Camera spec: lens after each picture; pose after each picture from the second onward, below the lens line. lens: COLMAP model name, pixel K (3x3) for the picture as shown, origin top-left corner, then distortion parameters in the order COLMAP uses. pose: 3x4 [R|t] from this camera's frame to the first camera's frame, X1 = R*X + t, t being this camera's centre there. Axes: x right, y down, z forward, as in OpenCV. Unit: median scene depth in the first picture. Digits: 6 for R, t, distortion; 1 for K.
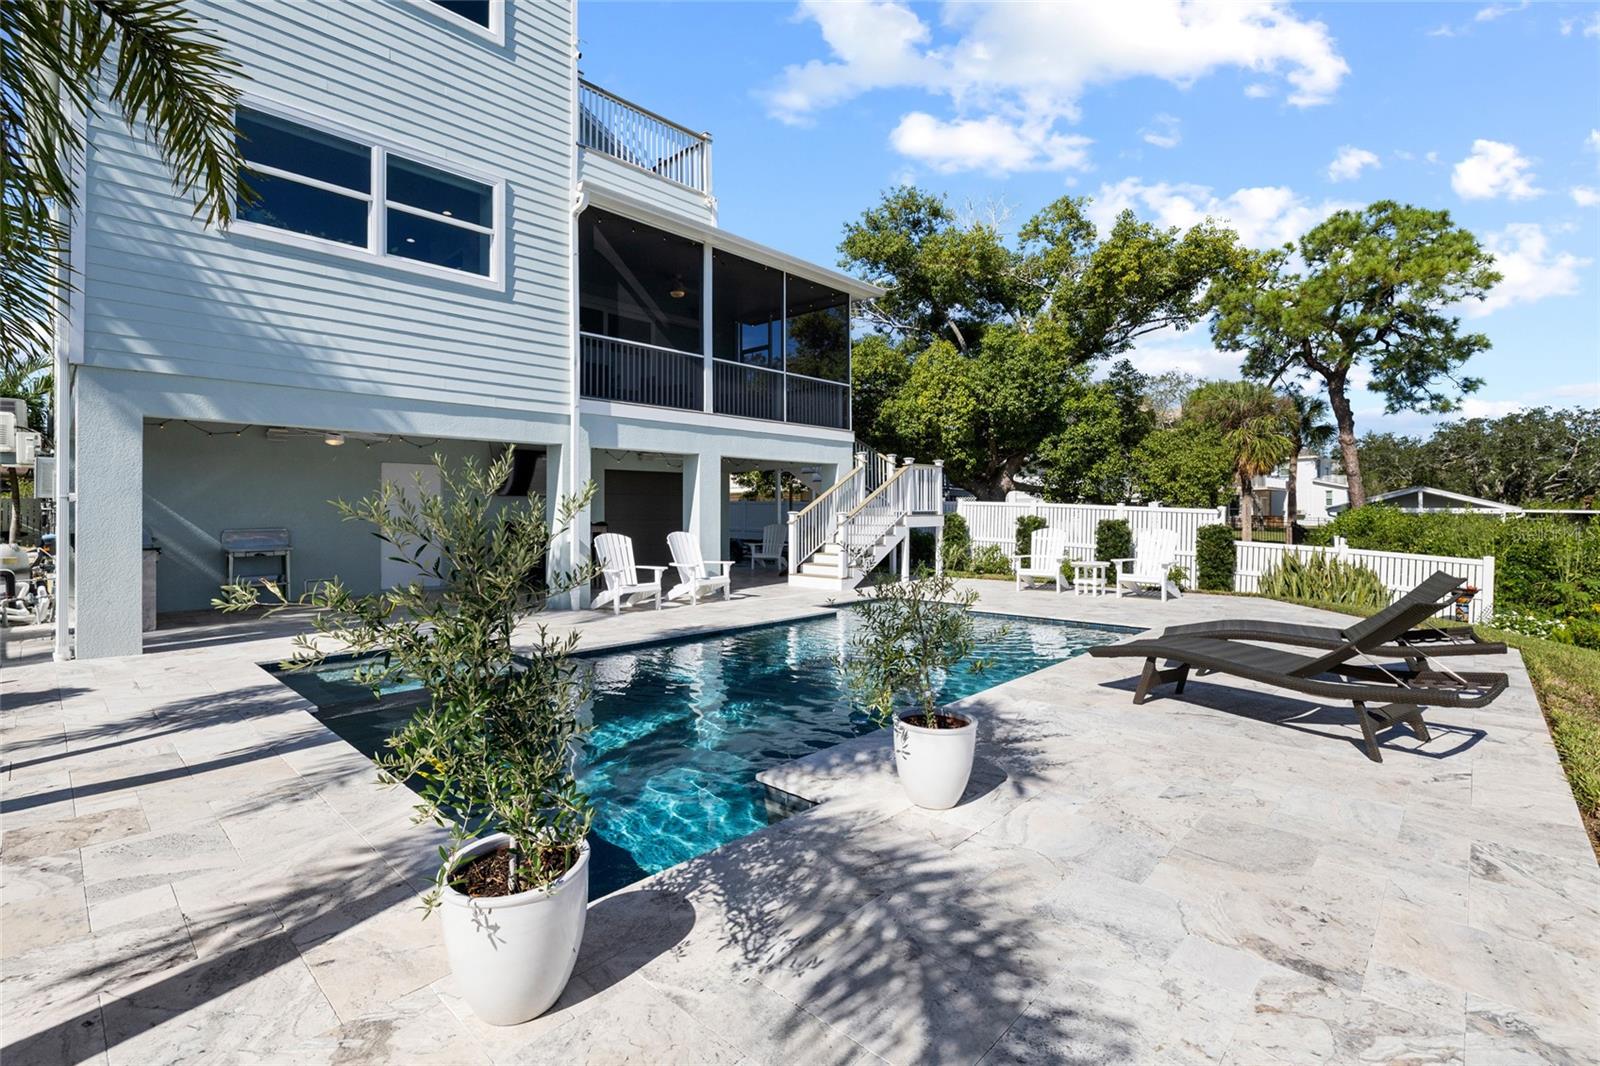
lens RADIAL K [[703.4, 0, 800.7], [0, 703.4, 523.8], [0, 0, 1]] dist [-0.000619, 0.000523]
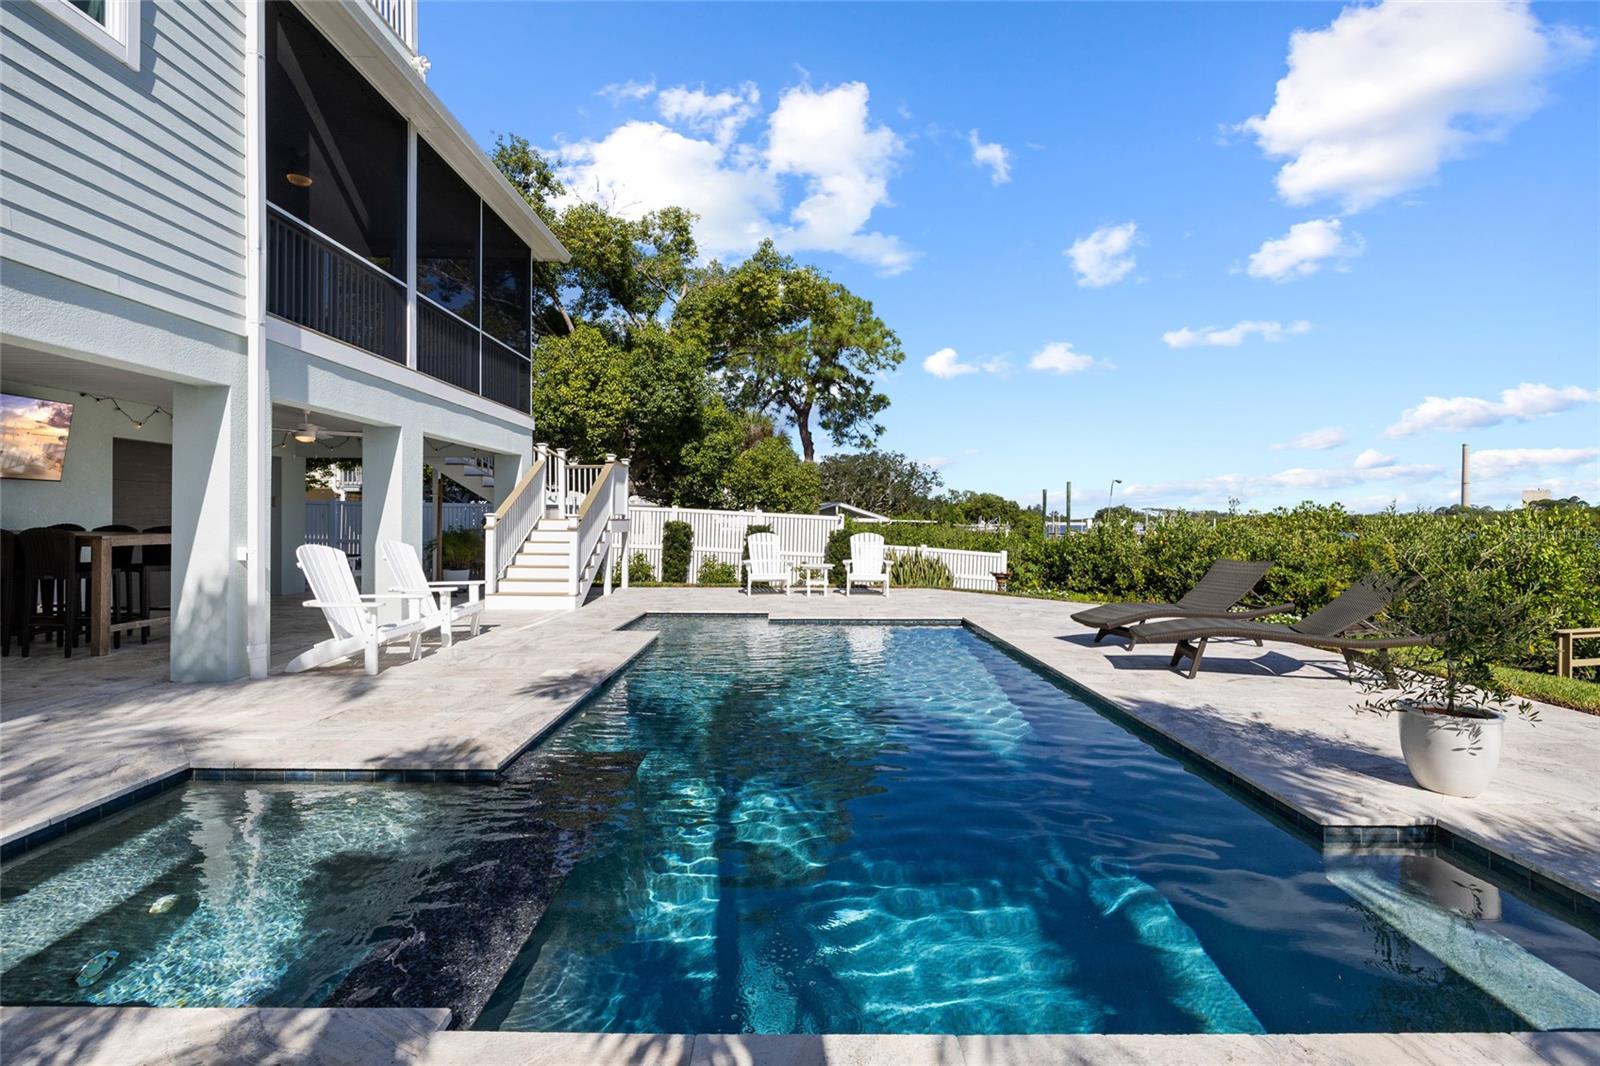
lens RADIAL K [[703.4, 0, 768.8], [0, 703.4, 535.8], [0, 0, 1]] dist [-0.000619, 0.000523]
pose [[0.738753, -0.007857, 0.673930, -0.262699], [0.003223, 0.999962, 0.008124, 0.001681], [-0.673968, -0.003830, 0.738750, 0.193006]]
